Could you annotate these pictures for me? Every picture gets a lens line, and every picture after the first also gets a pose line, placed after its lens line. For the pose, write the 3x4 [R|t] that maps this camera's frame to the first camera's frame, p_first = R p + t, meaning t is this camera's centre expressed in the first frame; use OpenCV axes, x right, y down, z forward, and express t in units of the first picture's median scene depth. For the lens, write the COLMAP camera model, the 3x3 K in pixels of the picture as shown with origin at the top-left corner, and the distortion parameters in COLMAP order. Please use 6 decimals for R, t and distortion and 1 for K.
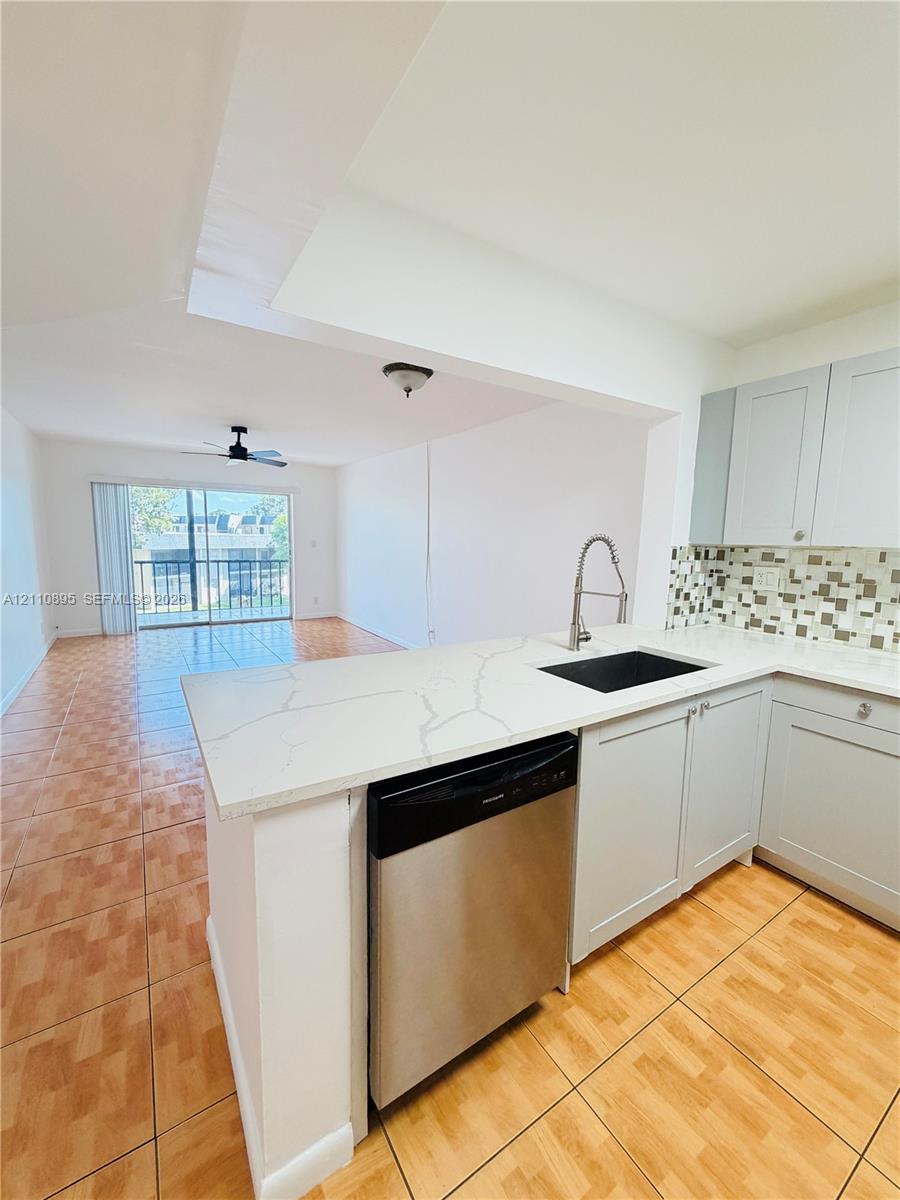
lens RADIAL K [[486.2, 0, 450.0], [0, 486.2, 600.0], [0, 0, 1]] dist [-0.002854, -0.000170]
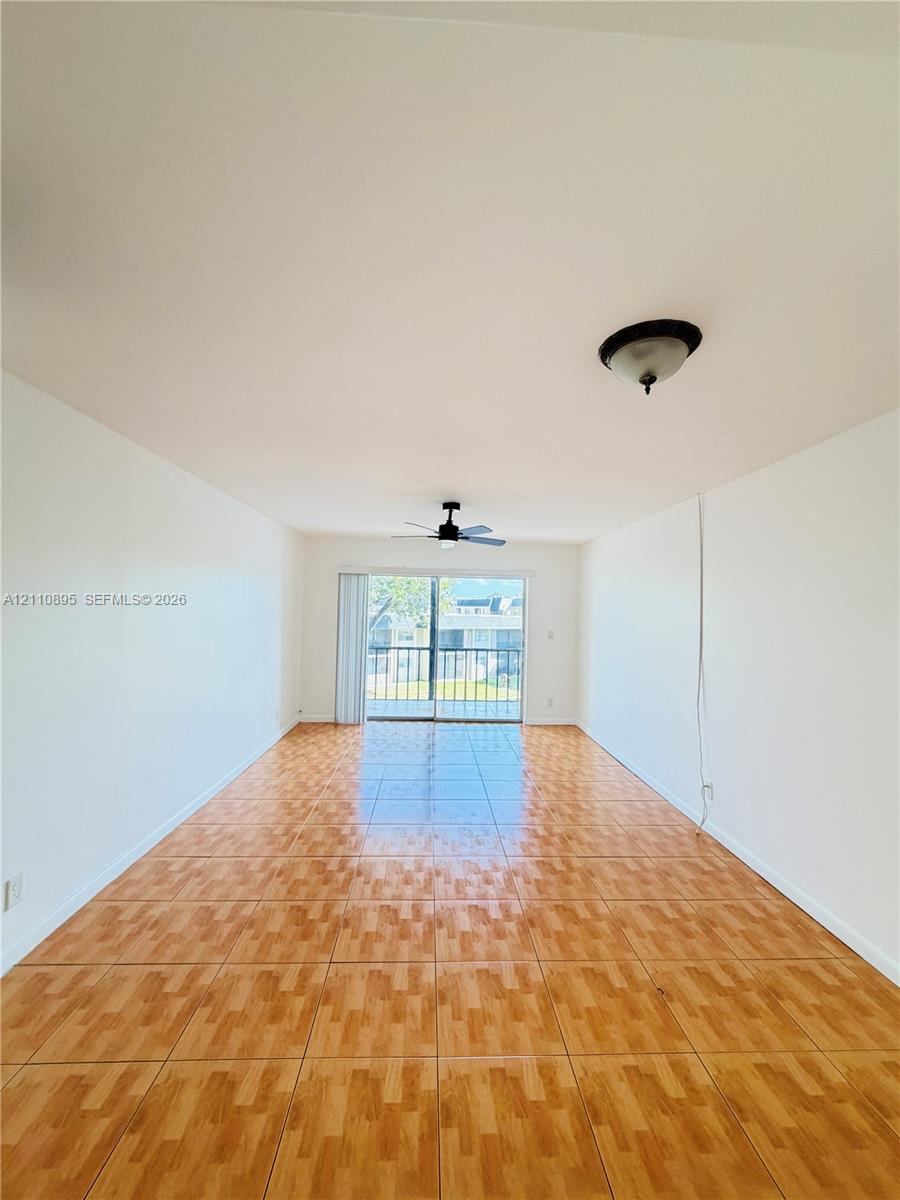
lens RADIAL K [[483.6, 0, 446.7], [0, 483.6, 603.4], [0, 0, 1]] dist [-0.020018, 0.000025]
pose [[0.856157, -0.010887, -0.516601, -0.003149], [-0.070721, 0.987901, -0.138024, -0.051216], [0.511853, 0.154705, 0.845029, 0.244500]]
